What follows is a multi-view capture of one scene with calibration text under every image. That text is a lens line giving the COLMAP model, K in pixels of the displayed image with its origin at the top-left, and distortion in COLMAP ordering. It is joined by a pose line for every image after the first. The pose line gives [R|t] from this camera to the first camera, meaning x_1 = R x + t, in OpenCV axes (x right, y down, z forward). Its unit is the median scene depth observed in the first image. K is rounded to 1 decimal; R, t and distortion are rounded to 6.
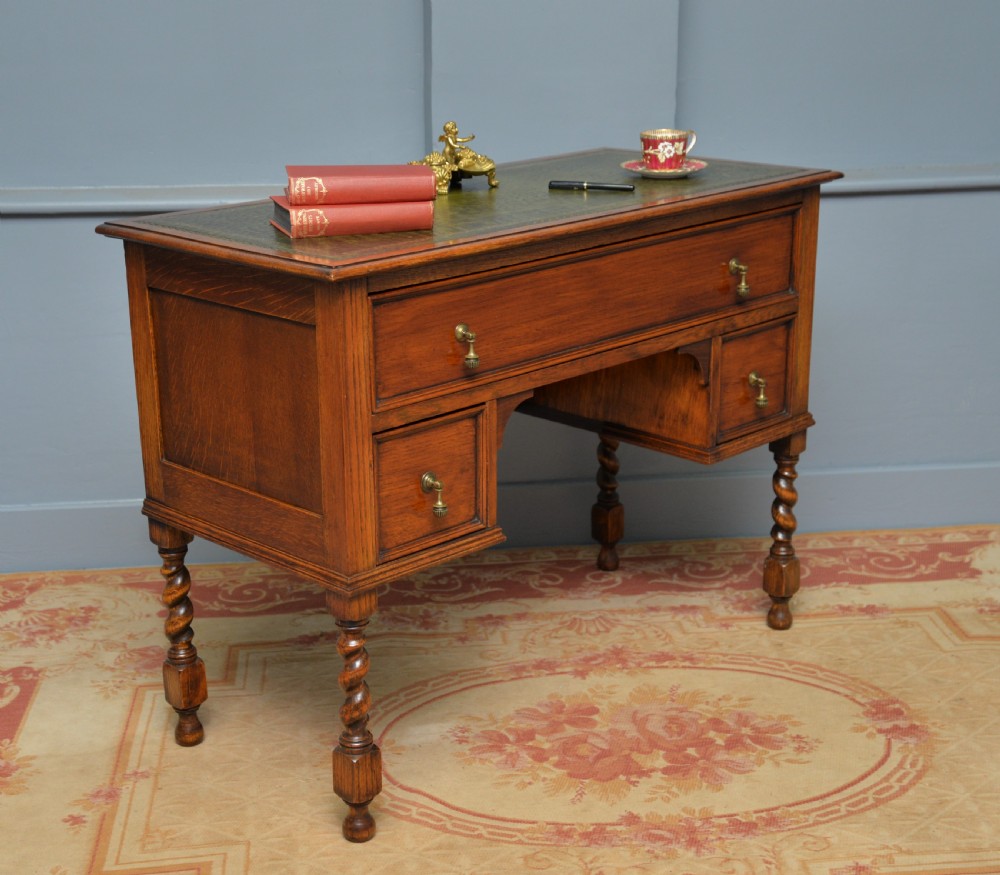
lens RADIAL K [[1620.7, 0, 500.0], [0, 1620.7, 476.9], [0, 0, 1]] dist [0.088344, 0.092694]
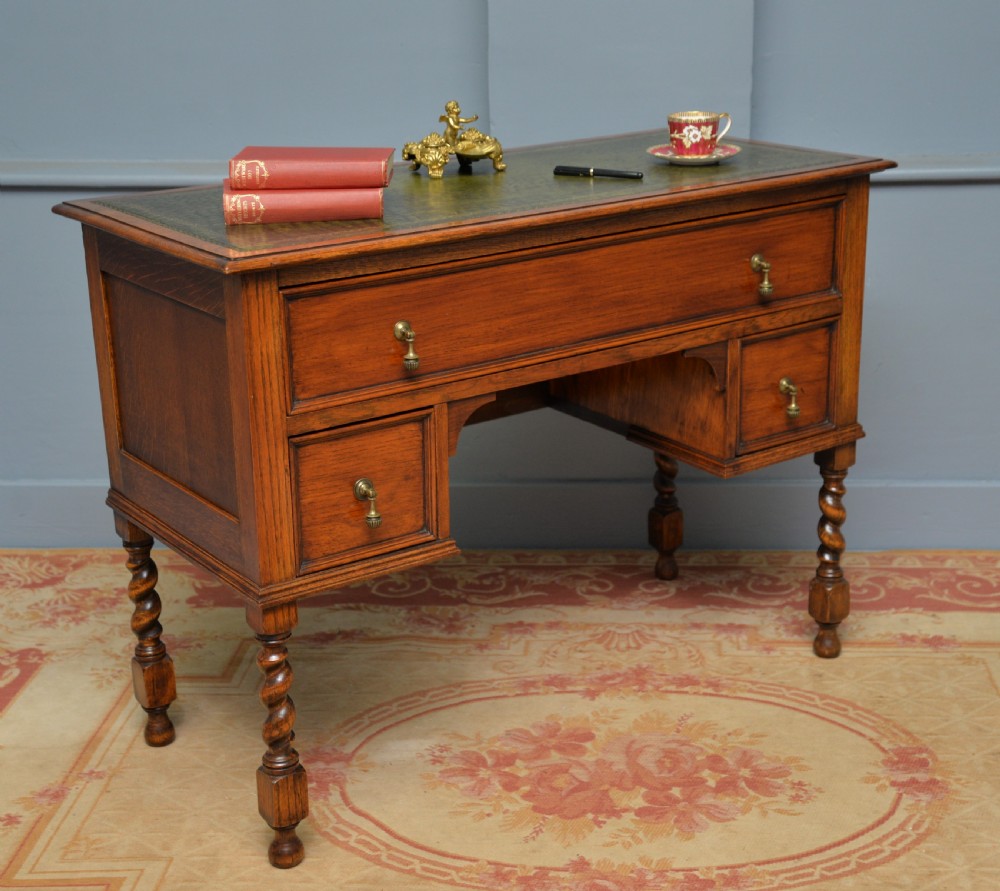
lens RADIAL K [[1629.7, 0, 532.4], [0, 1629.7, 447.0], [0, 0, 1]] dist [0.092442, 0.073616]
pose [[0.987774, 0.044040, -0.149542, 0.156963], [-0.043686, 0.999029, 0.005656, -0.025196], [0.149646, 0.000946, 0.988739, 0.071170]]
